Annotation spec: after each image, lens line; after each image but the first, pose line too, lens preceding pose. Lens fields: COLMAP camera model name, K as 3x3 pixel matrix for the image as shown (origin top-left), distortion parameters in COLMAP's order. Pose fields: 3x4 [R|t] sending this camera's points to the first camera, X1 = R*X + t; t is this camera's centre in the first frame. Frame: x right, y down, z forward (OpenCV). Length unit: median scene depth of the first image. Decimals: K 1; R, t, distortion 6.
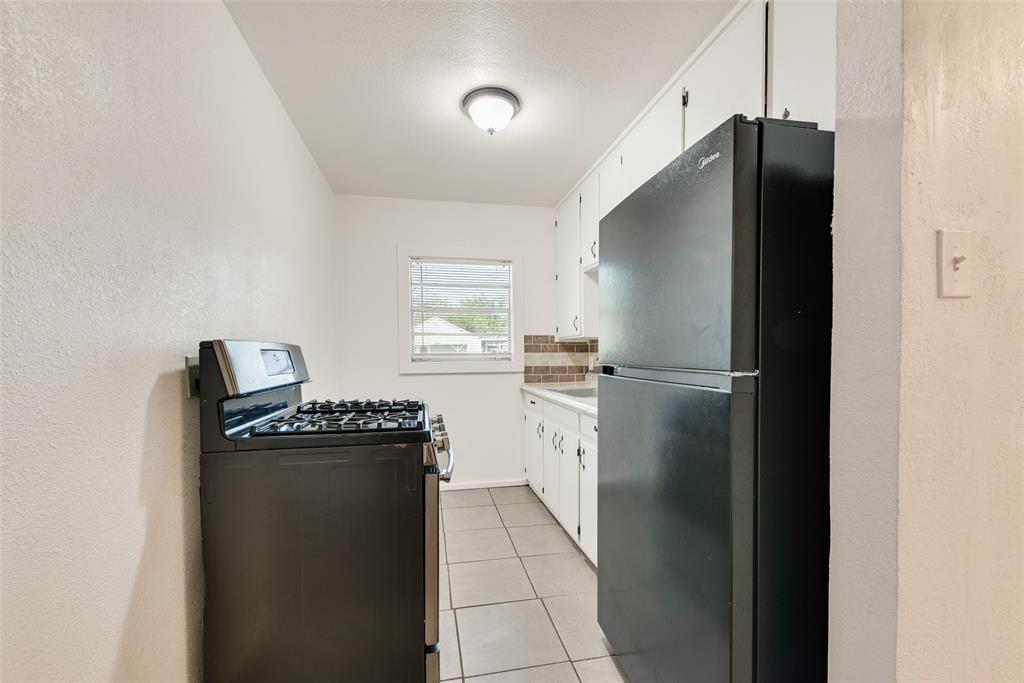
lens RADIAL K [[402.4, 0, 511.1], [0, 402.4, 347.4], [0, 0, 1]] dist [0.010813, 0.000155]
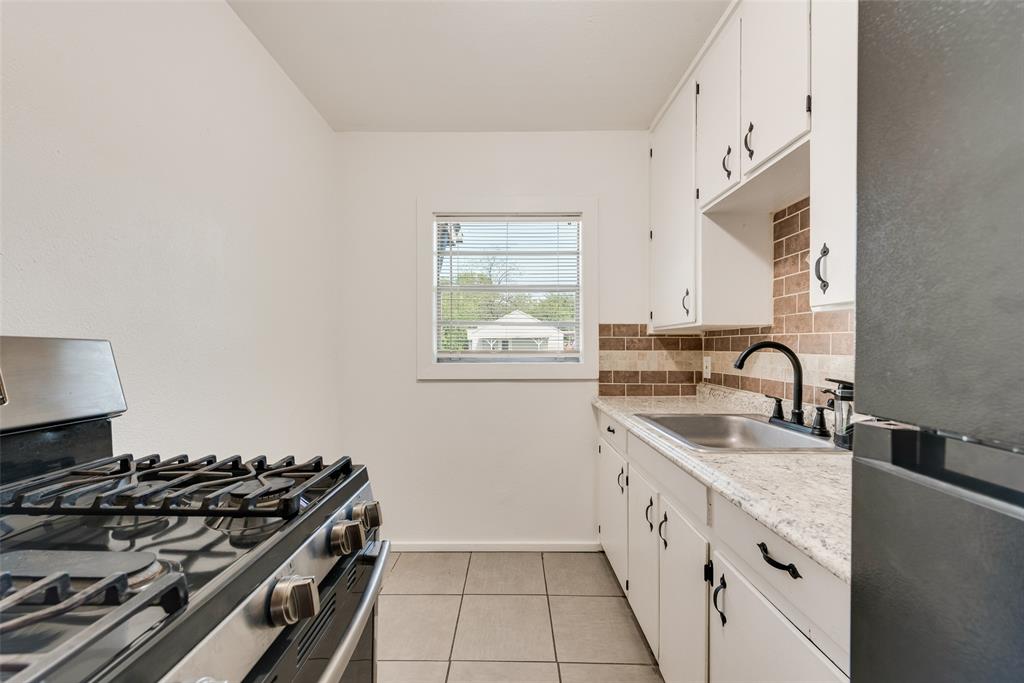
lens RADIAL K [[402.4, 0, 507.8], [0, 402.4, 347.4], [0, 0, 1]] dist [0.010813, 0.000155]
pose [[0.977608, 0.005979, -0.210350, 0.025251], [-0.002640, 0.999866, 0.016151, -0.002098], [0.210419, -0.015234, 0.977493, 0.315775]]
